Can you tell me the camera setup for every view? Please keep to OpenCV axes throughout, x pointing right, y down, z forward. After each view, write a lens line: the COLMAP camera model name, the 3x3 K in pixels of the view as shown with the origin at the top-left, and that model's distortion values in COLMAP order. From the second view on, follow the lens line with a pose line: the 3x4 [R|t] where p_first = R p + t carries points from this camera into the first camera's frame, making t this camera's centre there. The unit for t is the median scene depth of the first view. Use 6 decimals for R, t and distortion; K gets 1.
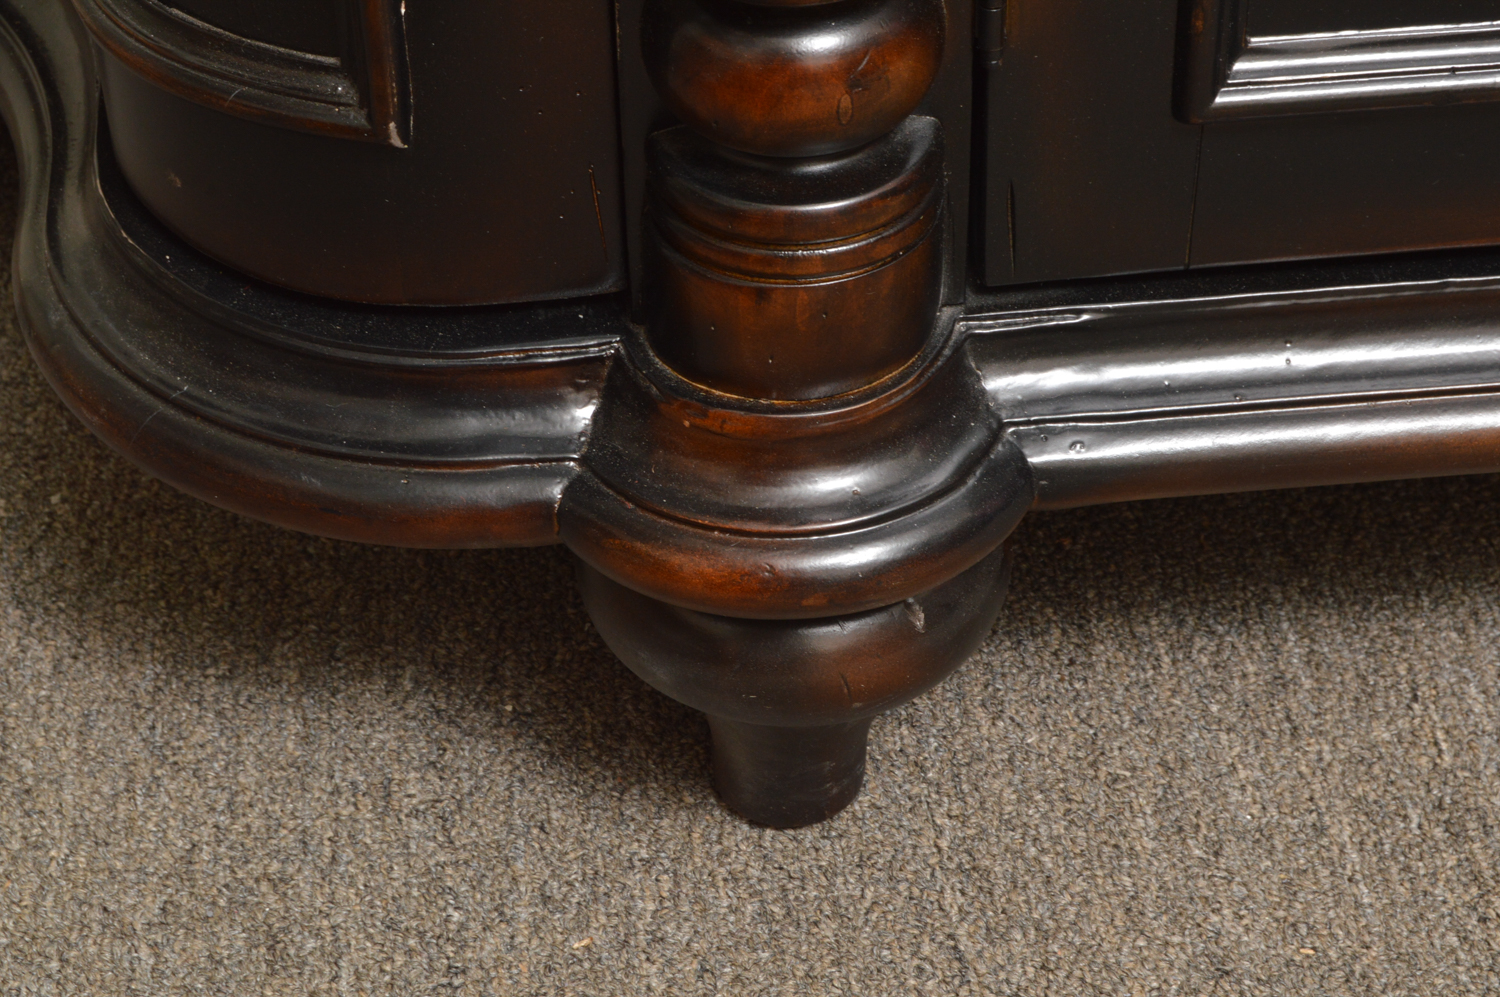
lens RADIAL K [[3435.0, 0, 750.0], [0, 3435.0, 498.5], [0, 0, 1]] dist [-0.064284, 0.402611]
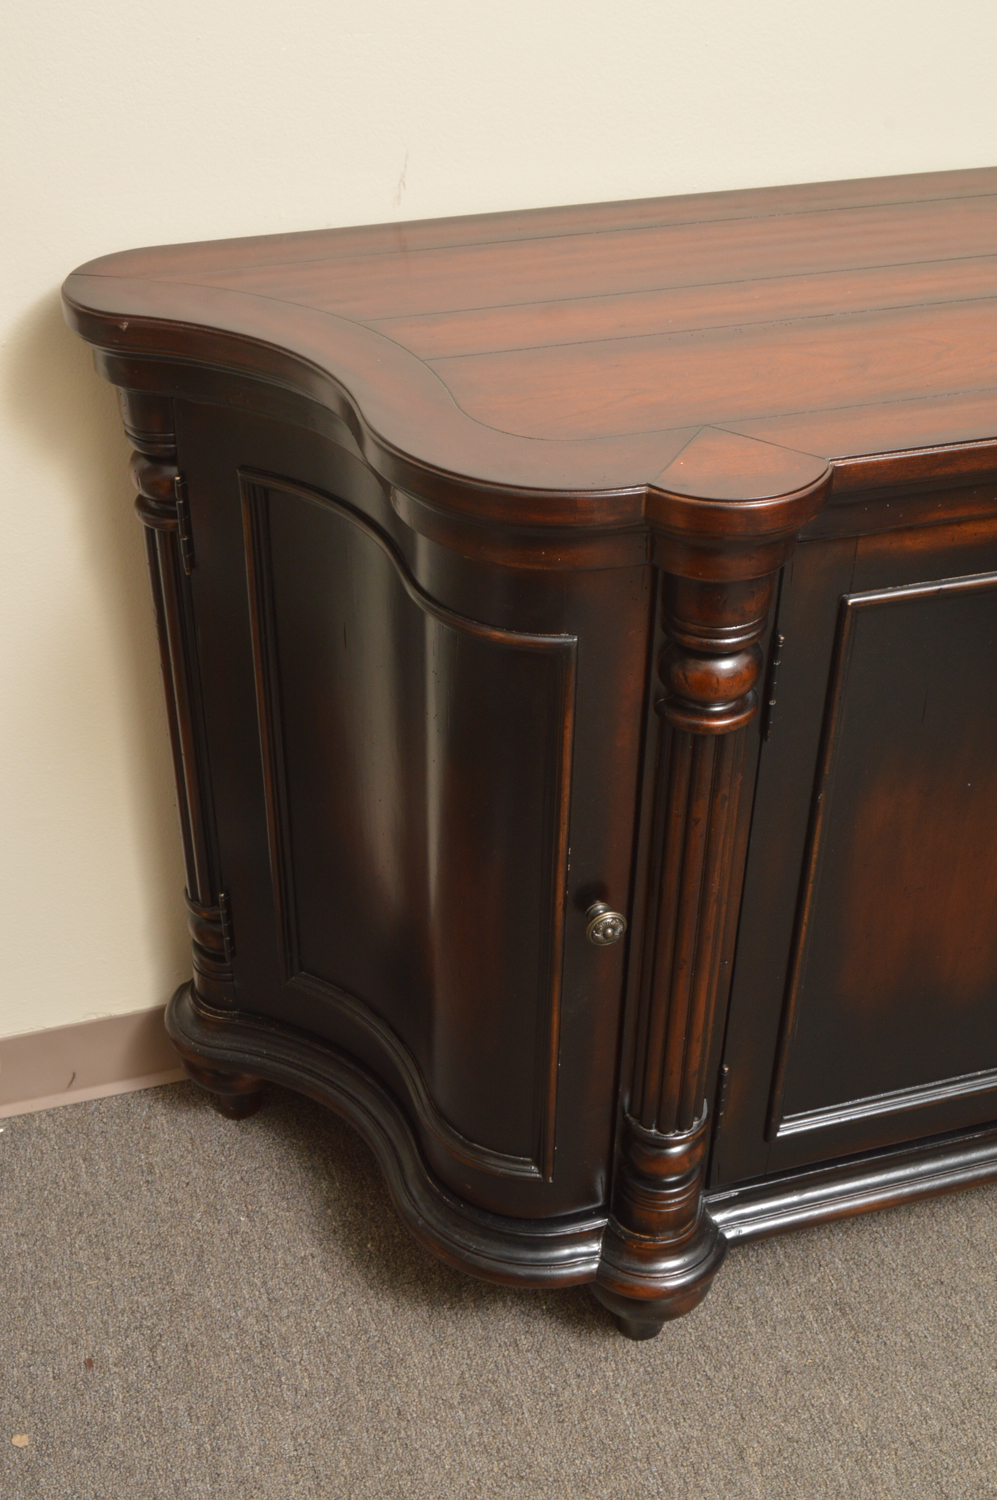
lens RADIAL K [[1815.8, 0, 498.5], [0, 1815.8, 750.0], [0, 0, 1]] dist [-0.048579, -0.009278]
pose [[0.981729, -0.090154, 0.167572, -0.361952], [0.100579, 0.993419, -0.054788, -0.379187], [-0.161530, 0.070642, 0.984336, -0.691402]]
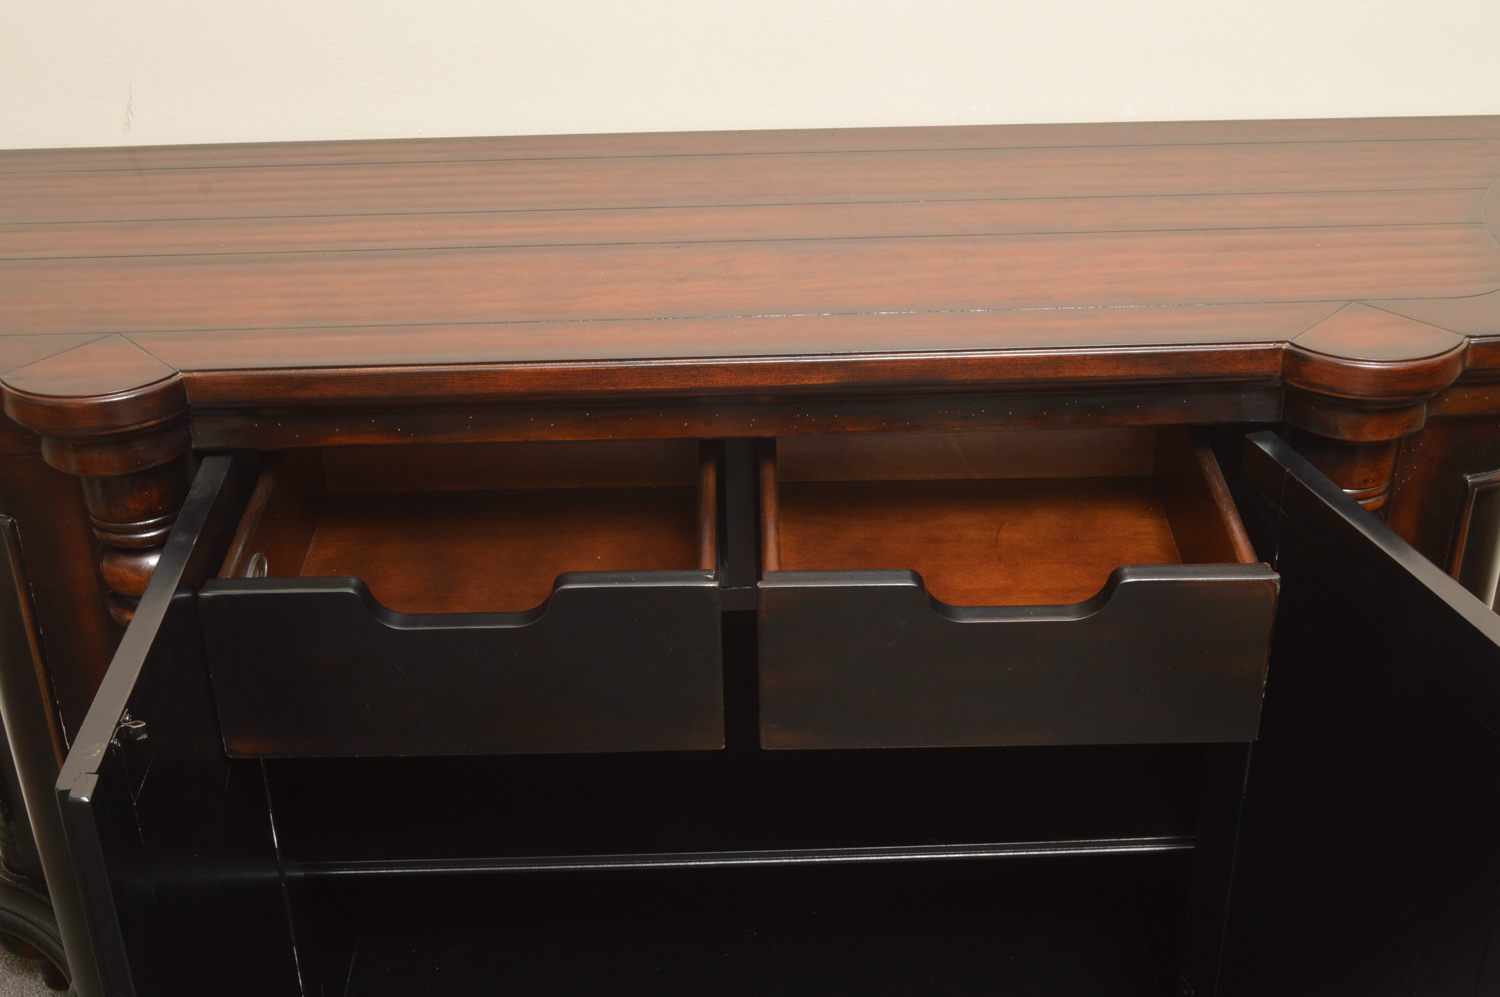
lens RADIAL K [[1922.5, 0, 750.0], [0, 1922.5, 498.5], [0, 0, 1]] dist [-0.050865, 0.003989]
pose [[0.996924, 0.039621, -0.067629, 0.536127], [-0.051743, 0.980774, -0.188160, -0.297154], [0.058874, 0.191080, 0.979807, -0.829544]]
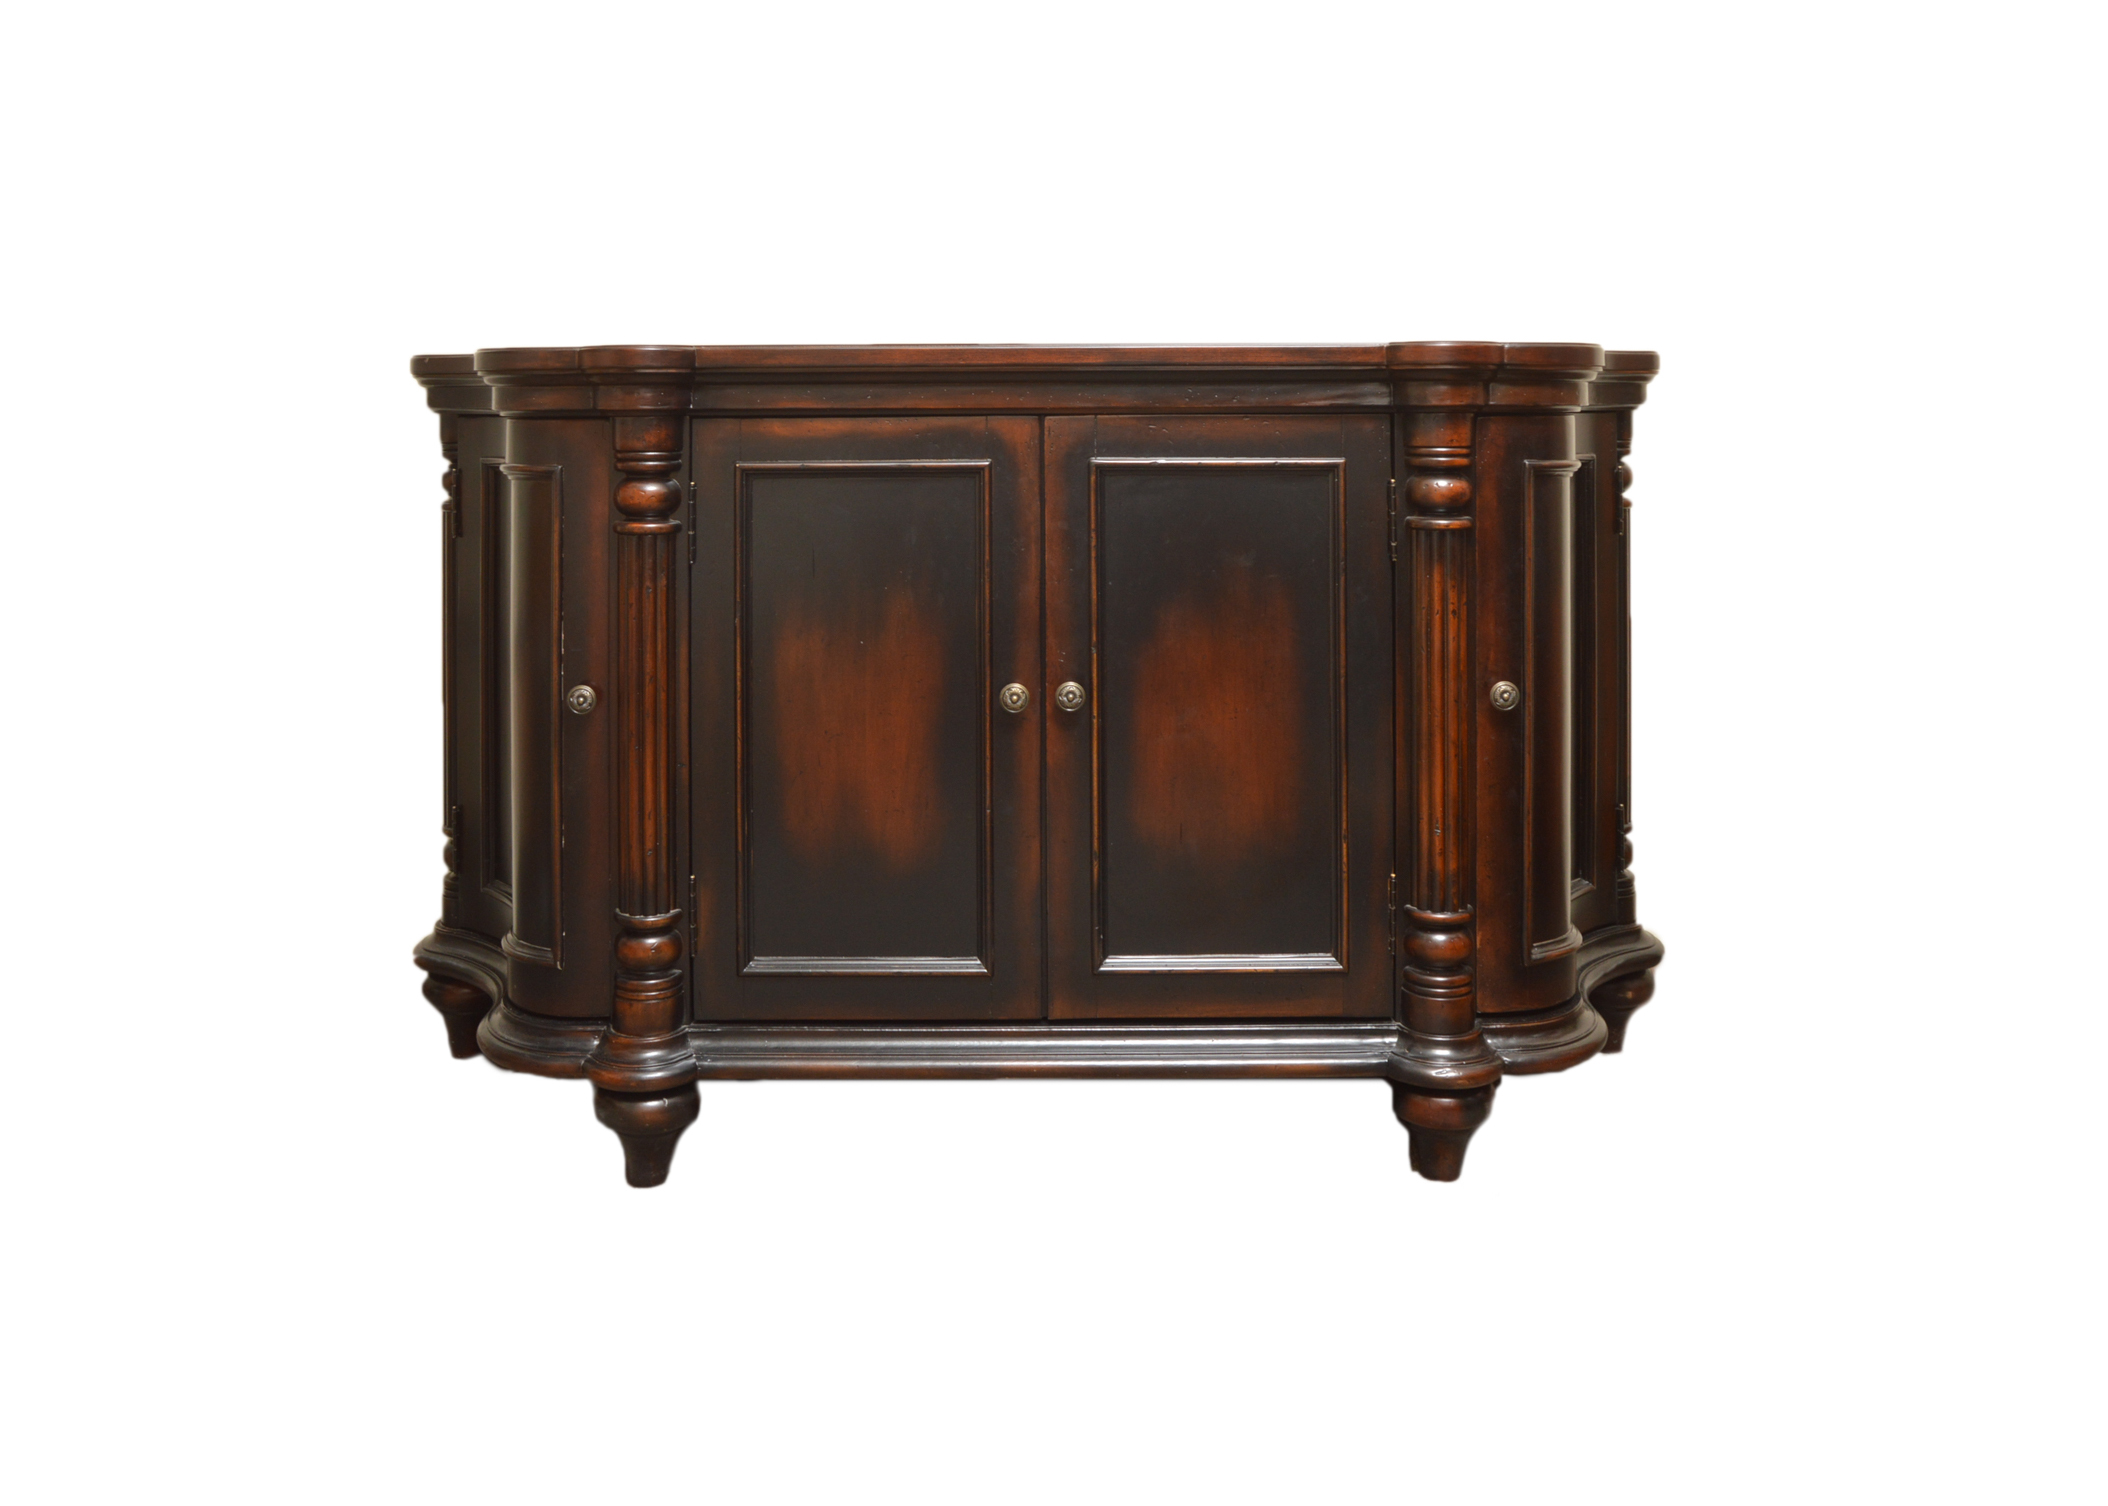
lens RADIAL K [[1759.6, 0, 996.8], [0, 1759.6, 360.5], [0, 0, 1]] dist [-0.032629, 0.001157]
pose [[0.994539, 0.015271, -0.103245, 0.584179], [-0.078797, 0.758546, -0.646838, 0.617034], [0.068438, 0.651441, 0.755606, -1.006728]]
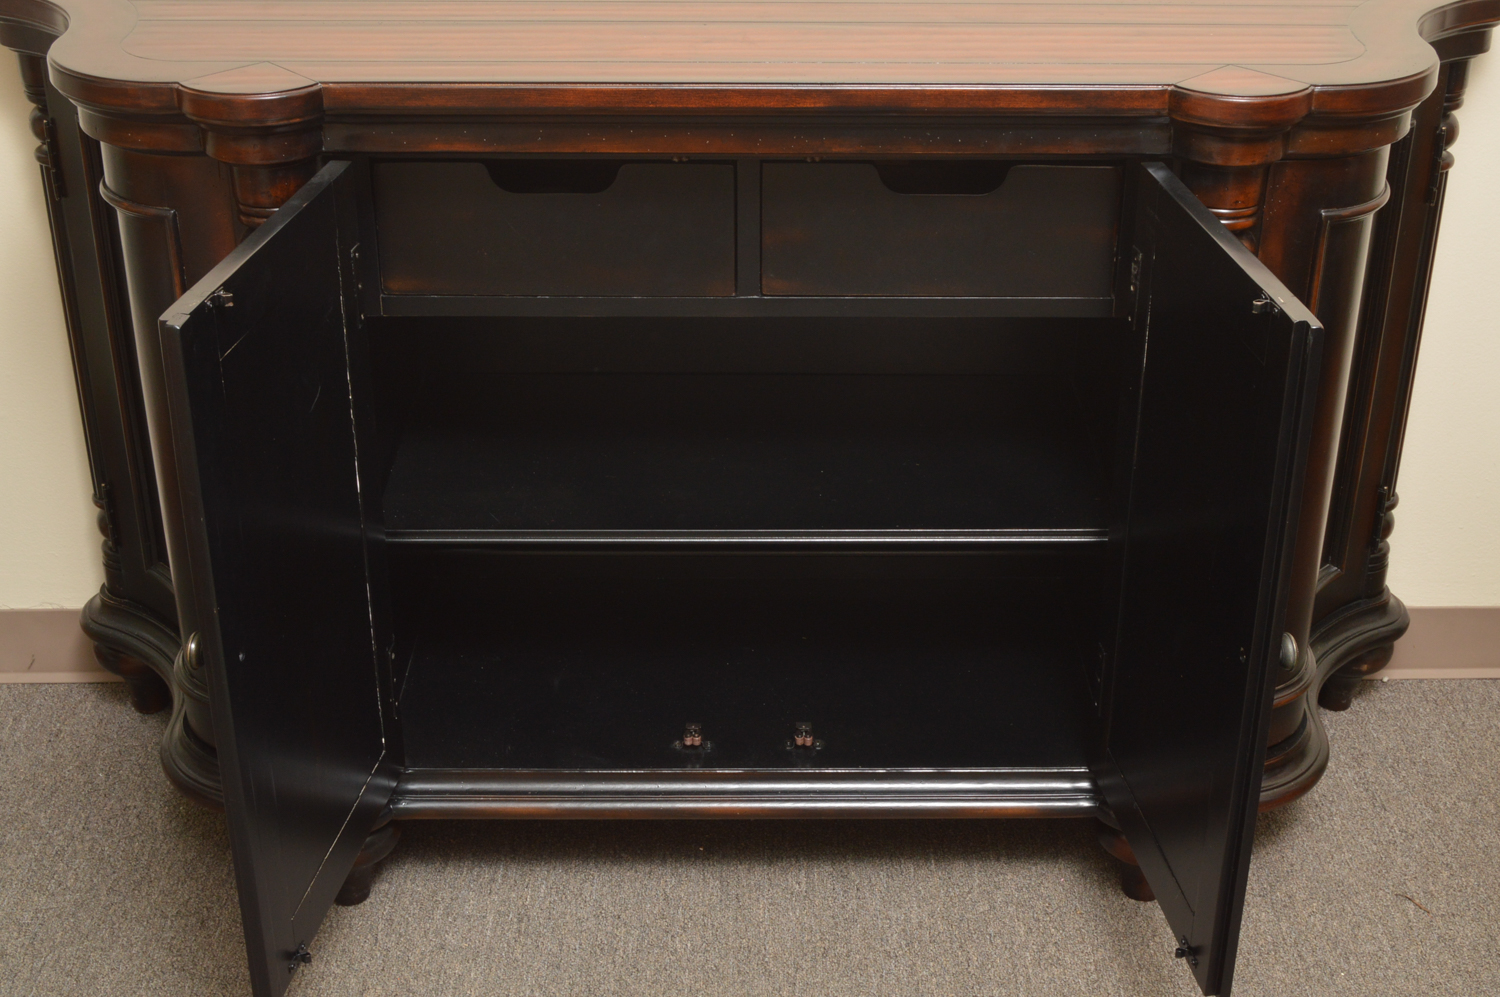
lens RADIAL K [[2039.8, 0, 781.6], [0, 2039.8, 498.7], [0, 0, 1]] dist [-0.037254, -0.016510]
pose [[0.995980, 0.064225, -0.062435, 0.600263], [-0.076216, 0.973845, -0.214047, 0.103469], [0.047055, 0.217946, 0.974826, -1.242831]]
